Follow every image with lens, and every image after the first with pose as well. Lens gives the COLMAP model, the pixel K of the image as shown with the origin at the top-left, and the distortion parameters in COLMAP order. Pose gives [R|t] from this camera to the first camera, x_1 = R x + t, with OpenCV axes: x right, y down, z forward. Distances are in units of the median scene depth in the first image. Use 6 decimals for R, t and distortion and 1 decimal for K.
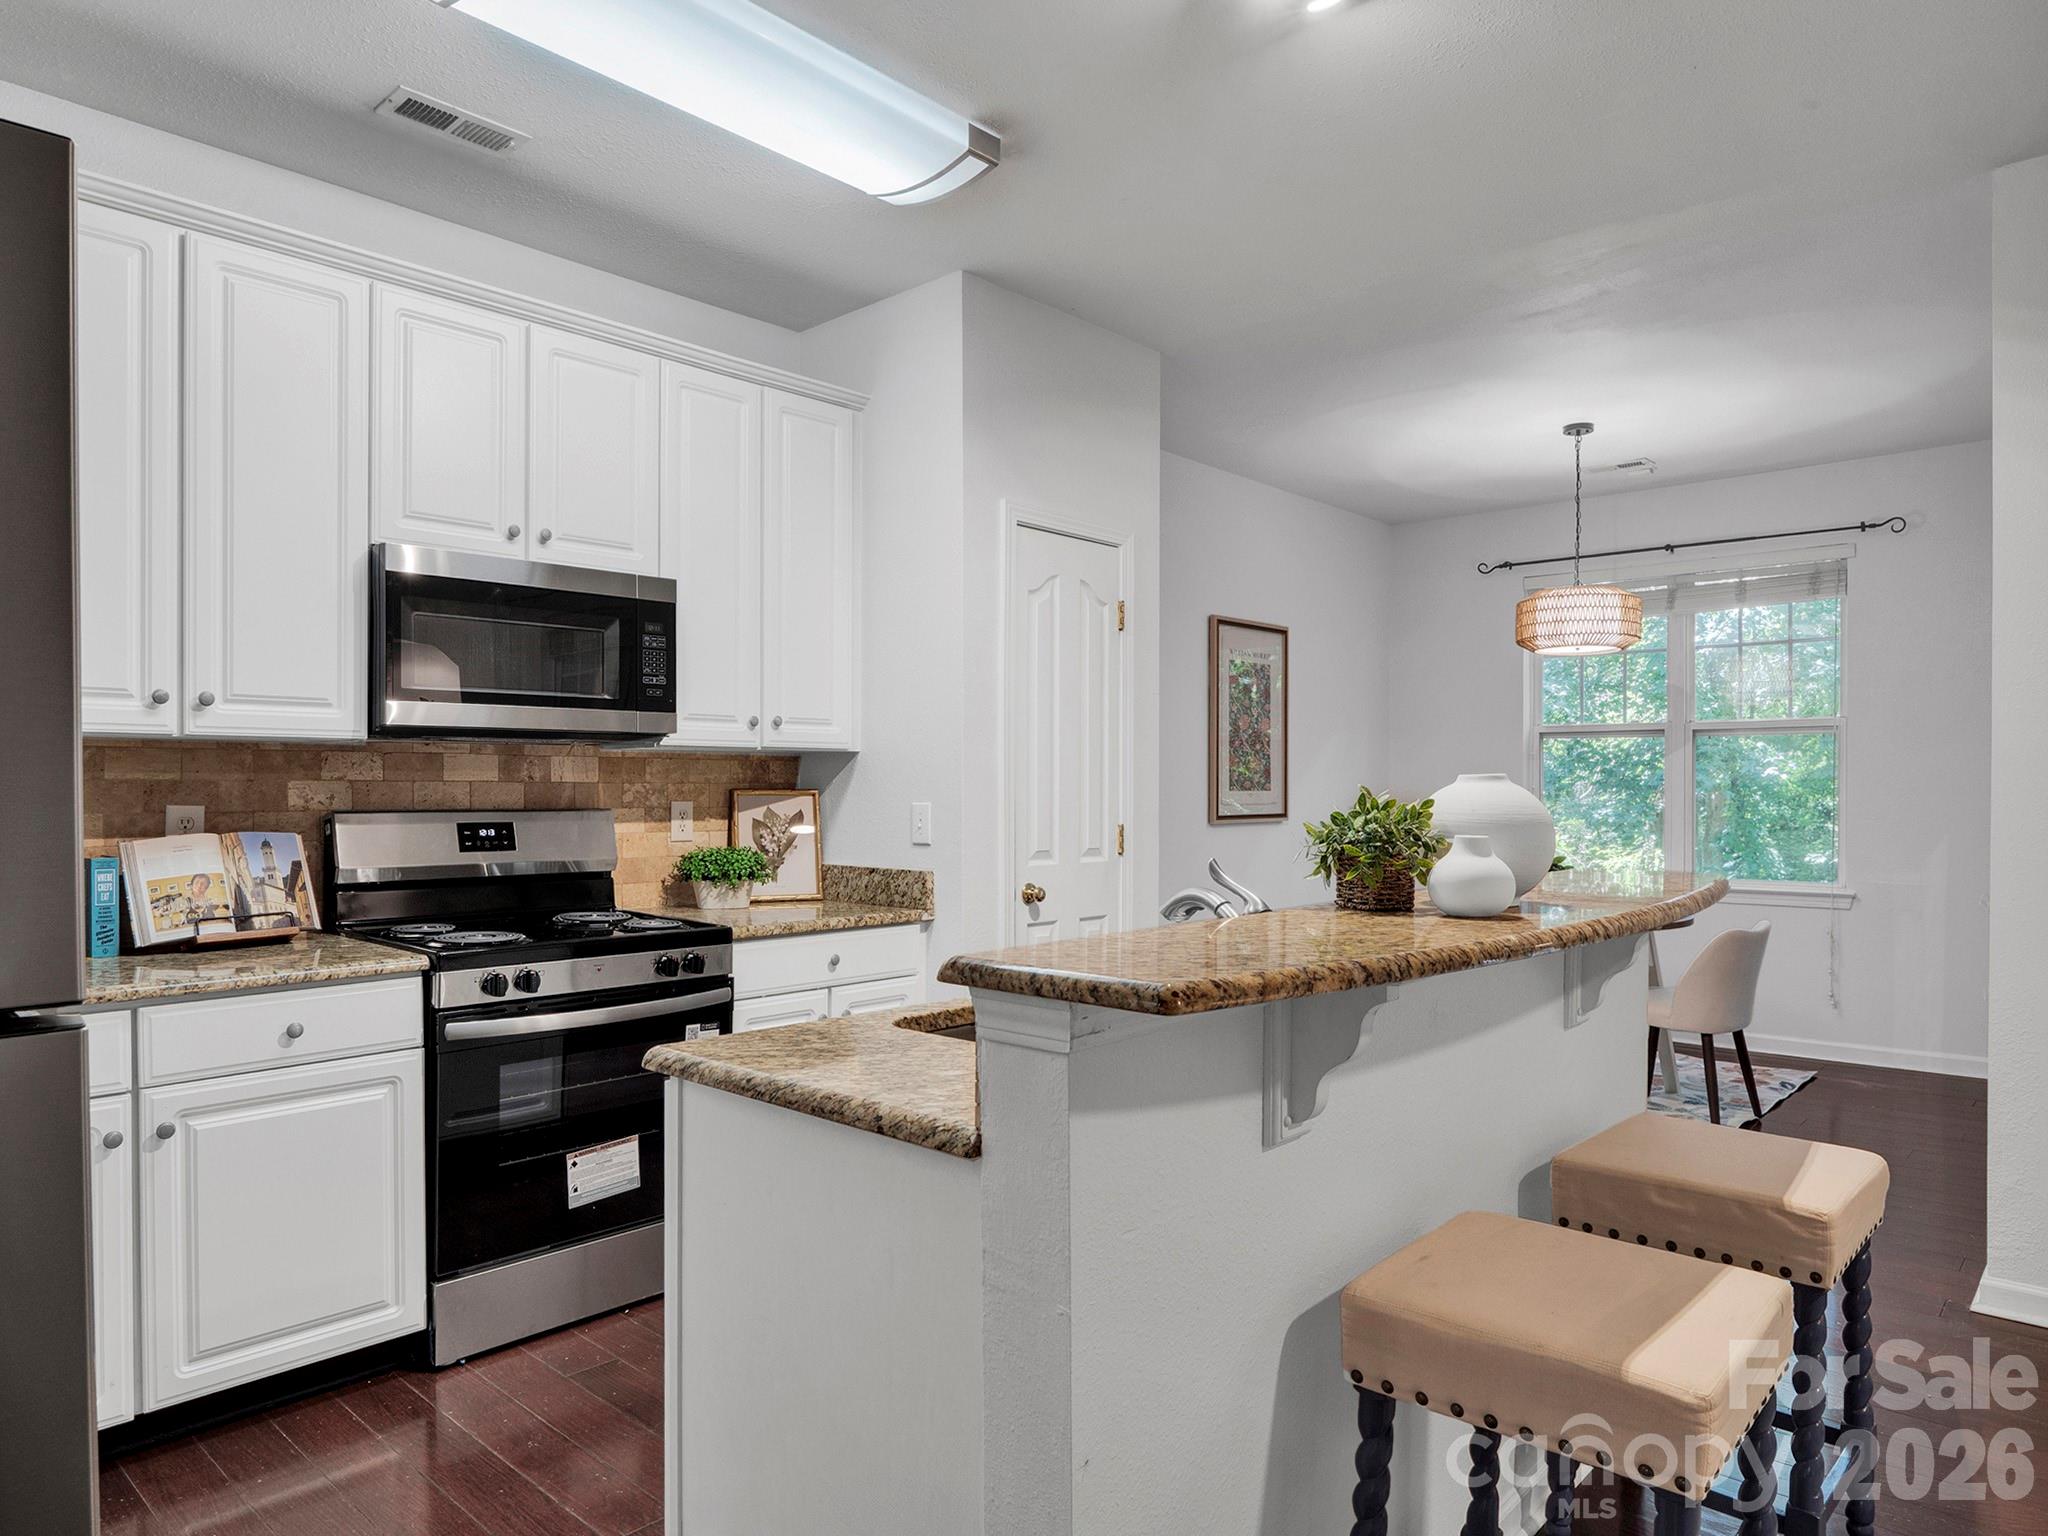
lens RADIAL K [[1291.8, 0, 1014.5], [0, 1291.8, 794.5], [0, 0, 1]] dist [-0.035388, 0.014142]
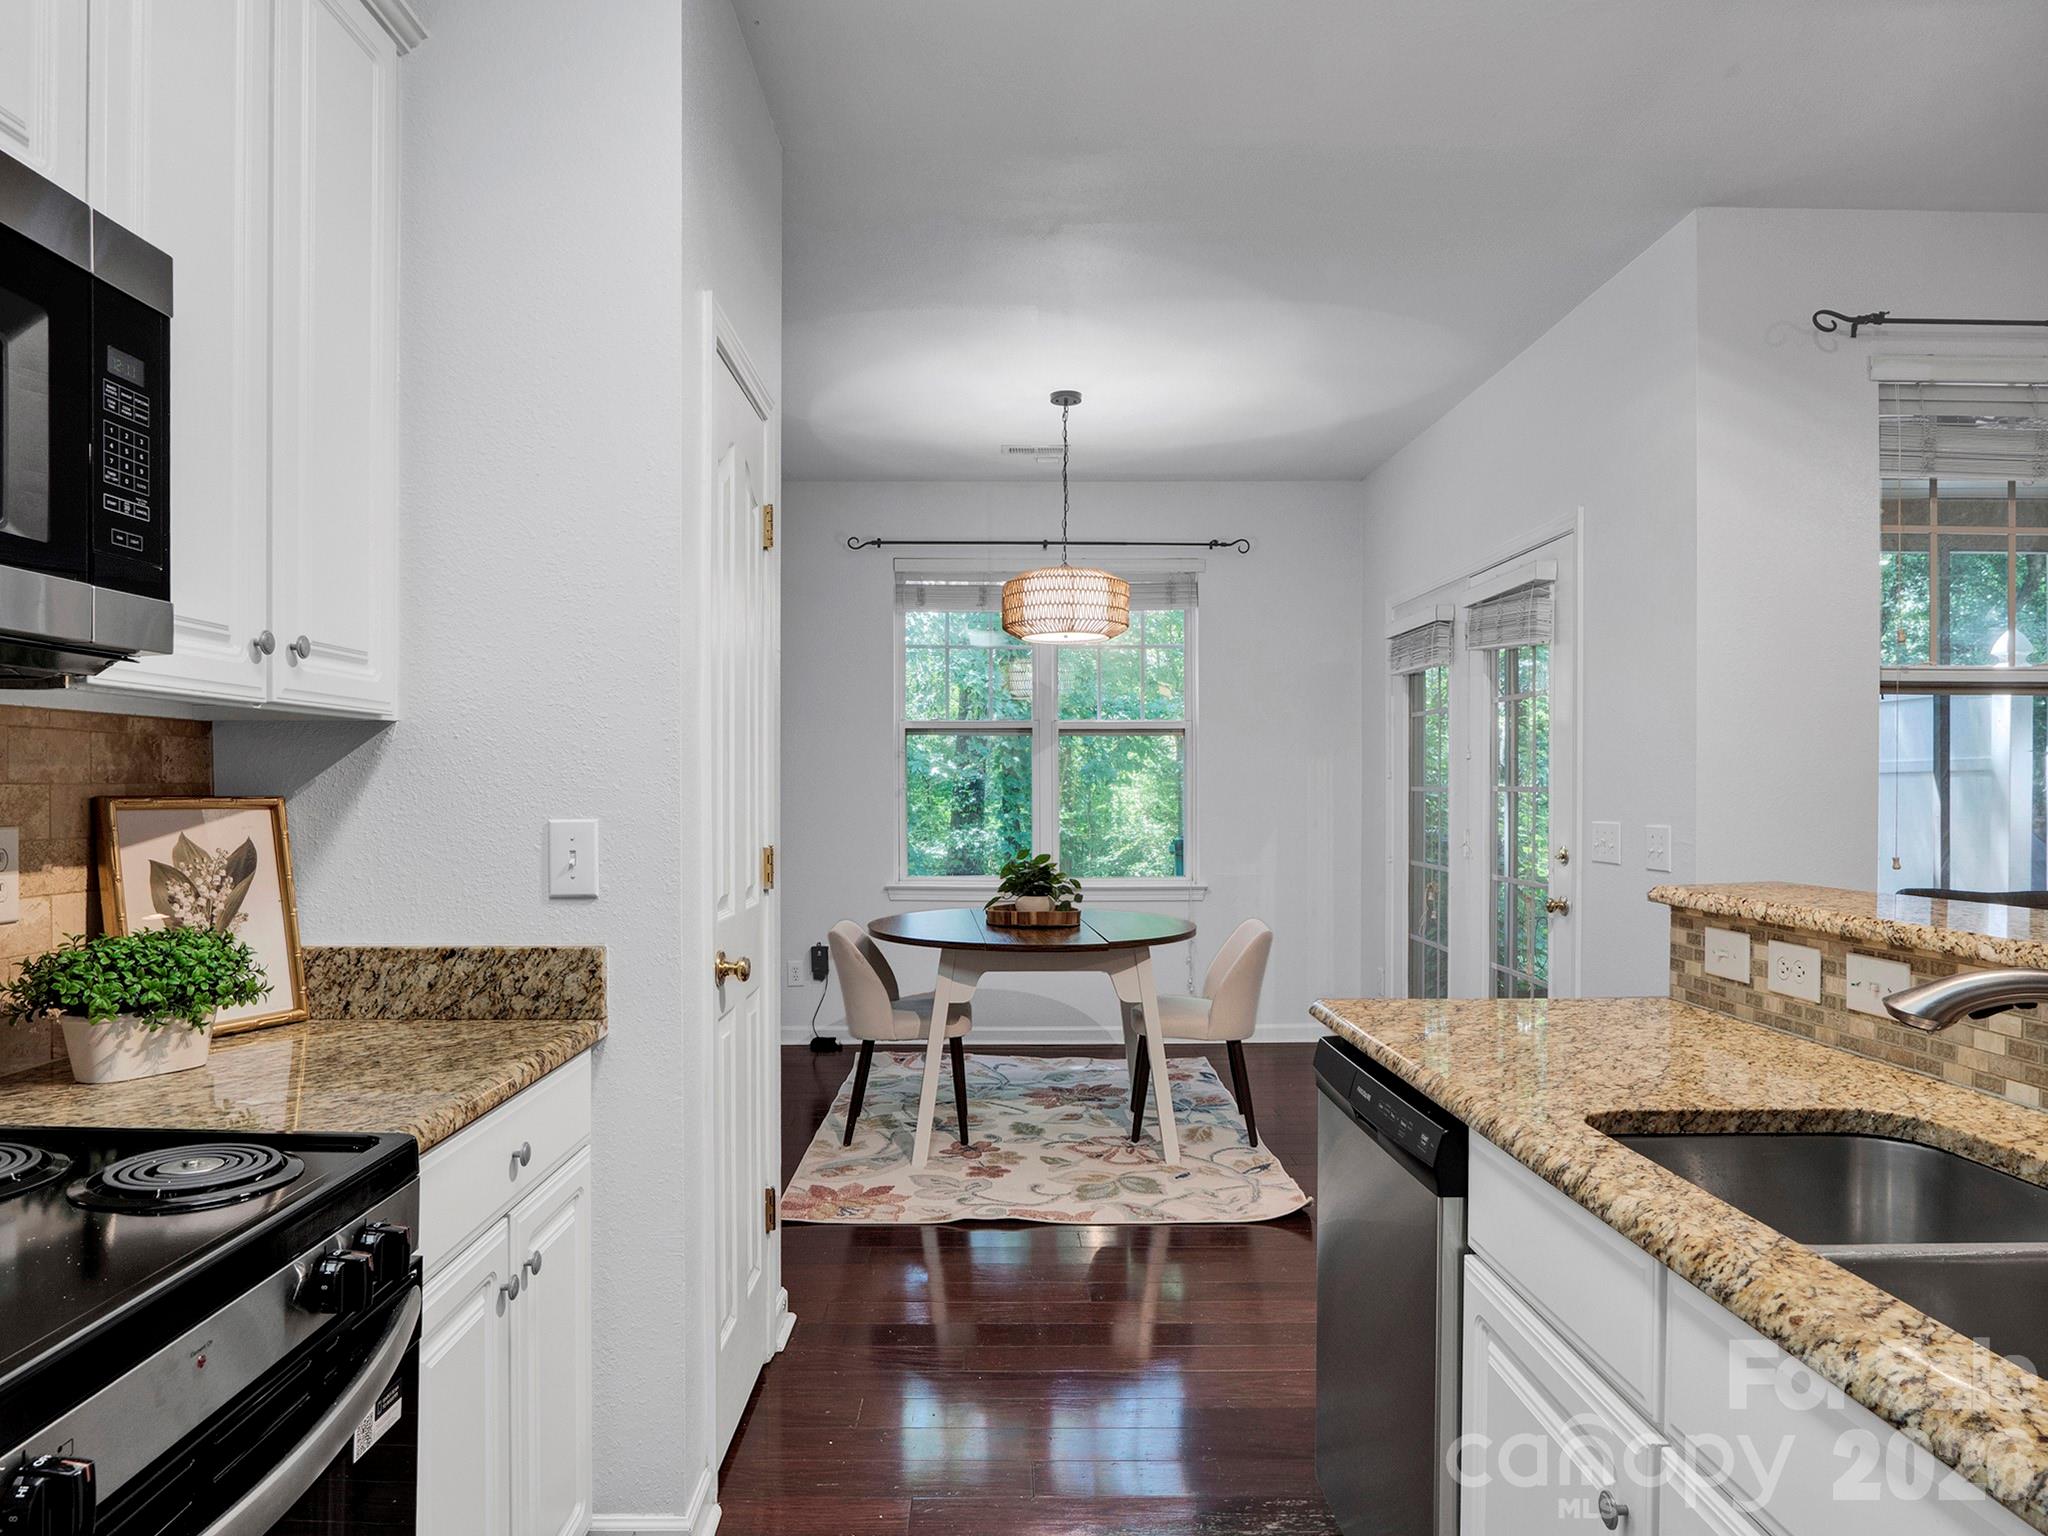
lens RADIAL K [[1291.8, 0, 1015.6], [0, 1291.8, 786.5], [0, 0, 1]] dist [-0.035388, 0.014142]
pose [[0.728855, -0.001998, 0.684666, -0.303462], [0.006307, 0.999973, -0.003796, -0.004215], [-0.684640, 0.007085, 0.728847, 0.491632]]
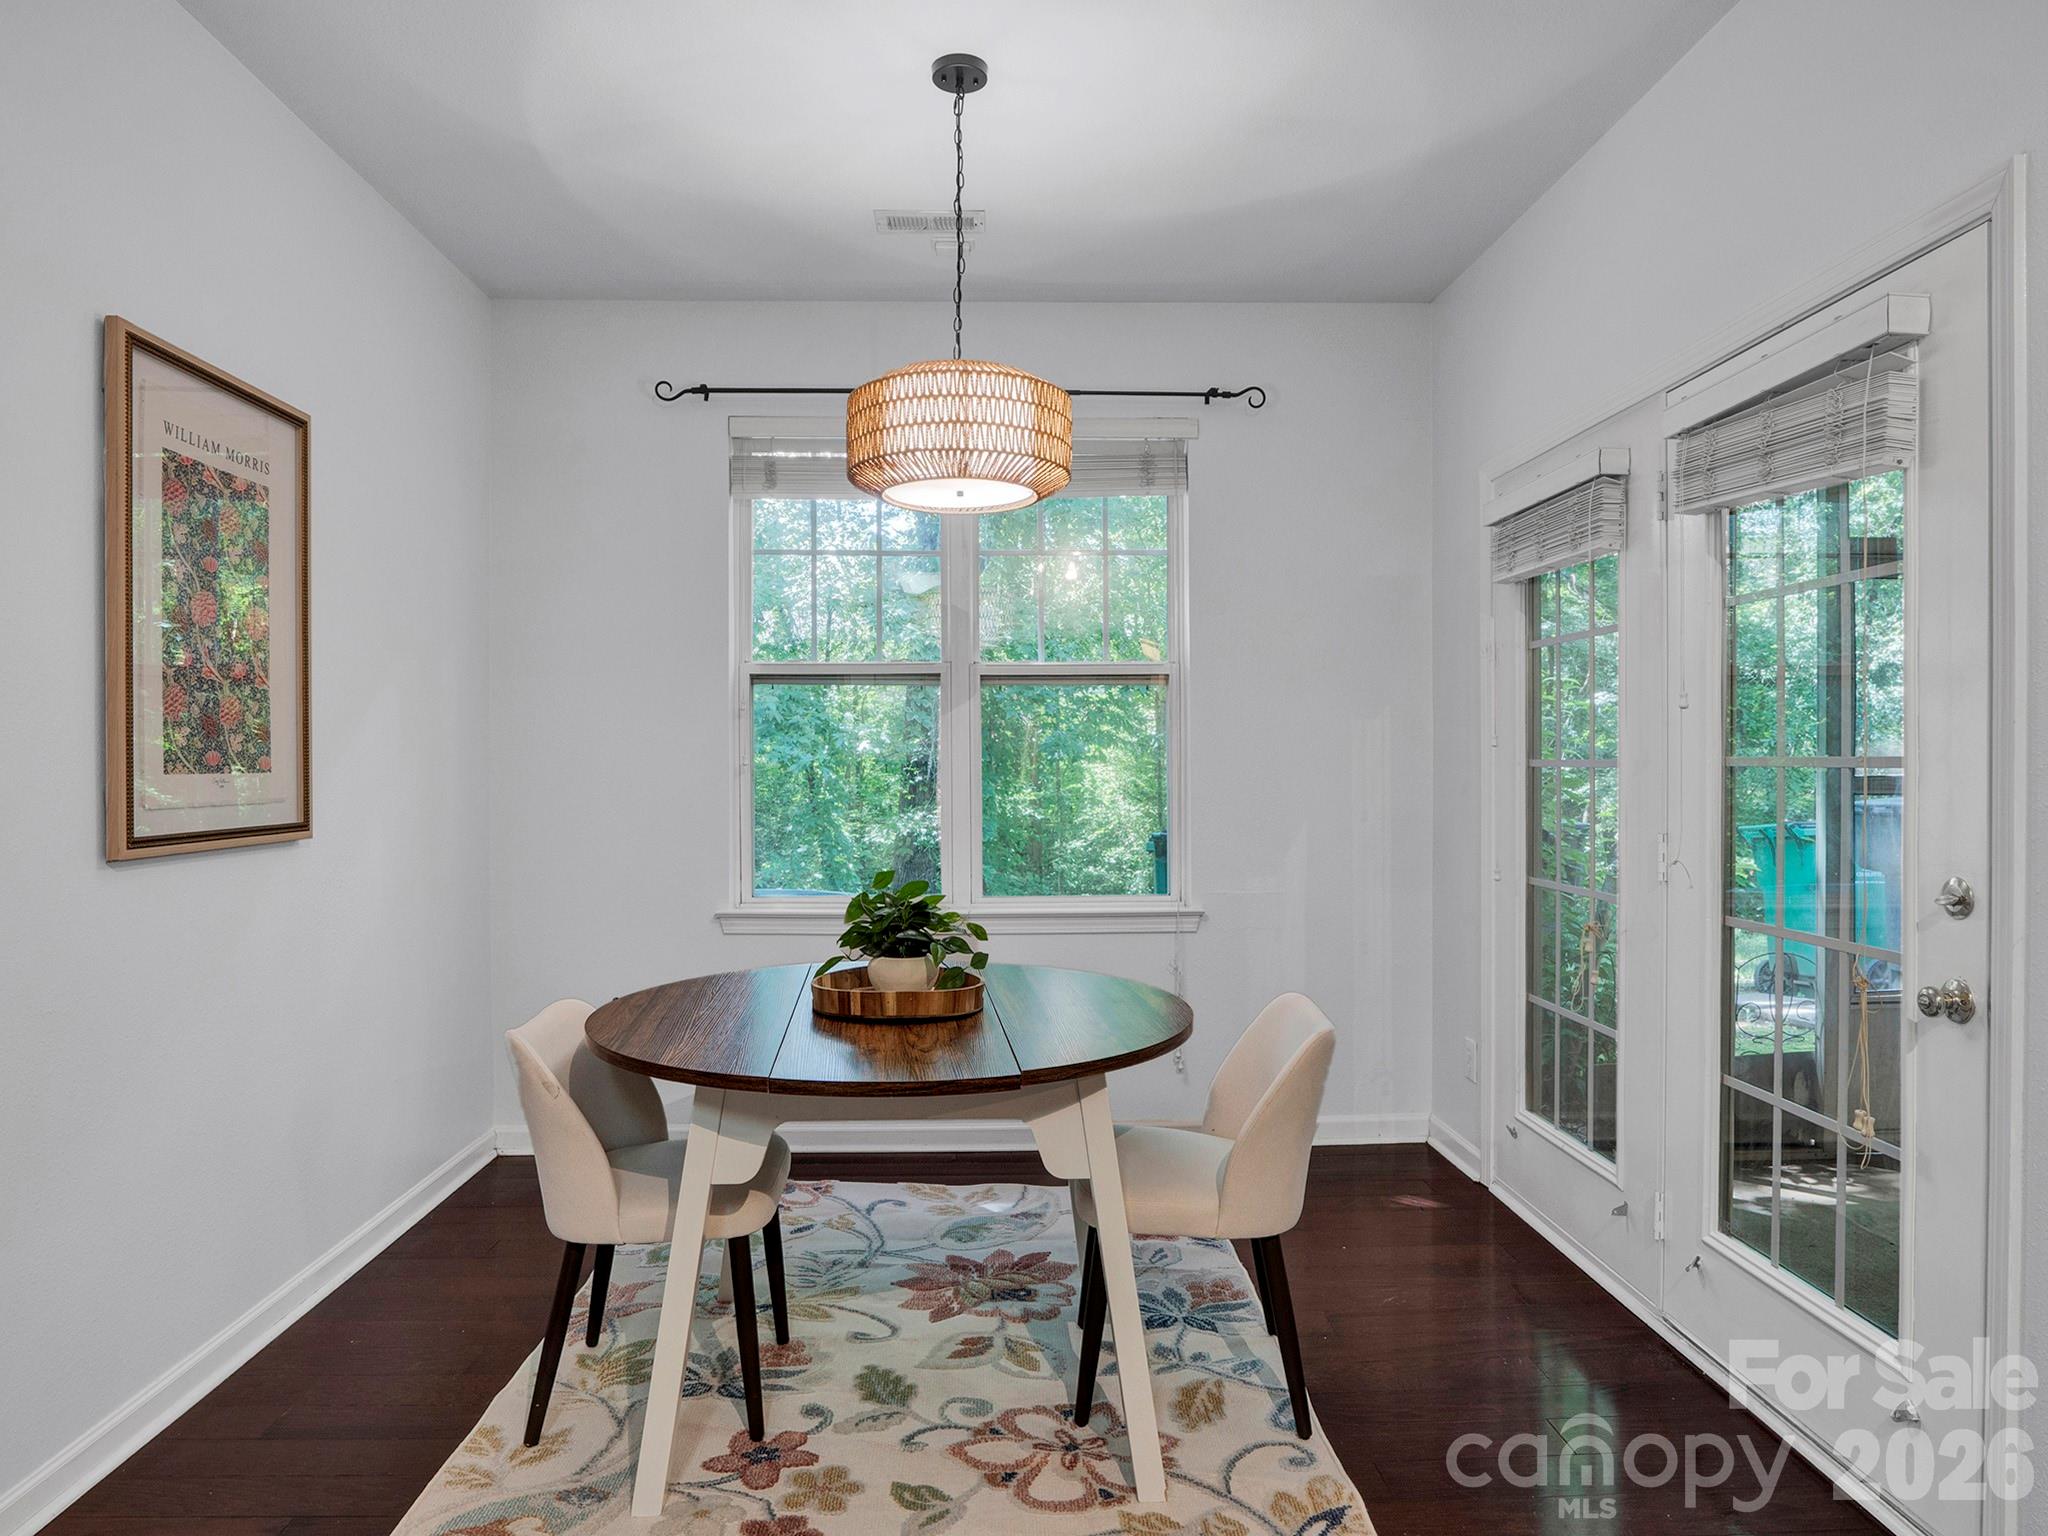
lens RADIAL K [[1291.8, 0, 1017.8], [0, 1291.8, 768.9], [0, 0, 1]] dist [-0.035388, 0.014142]
pose [[0.716750, -0.006611, 0.697299, 0.128467], [0.009495, 0.999955, -0.000279, -0.002901], [-0.697266, 0.006821, 0.716780, 0.850882]]
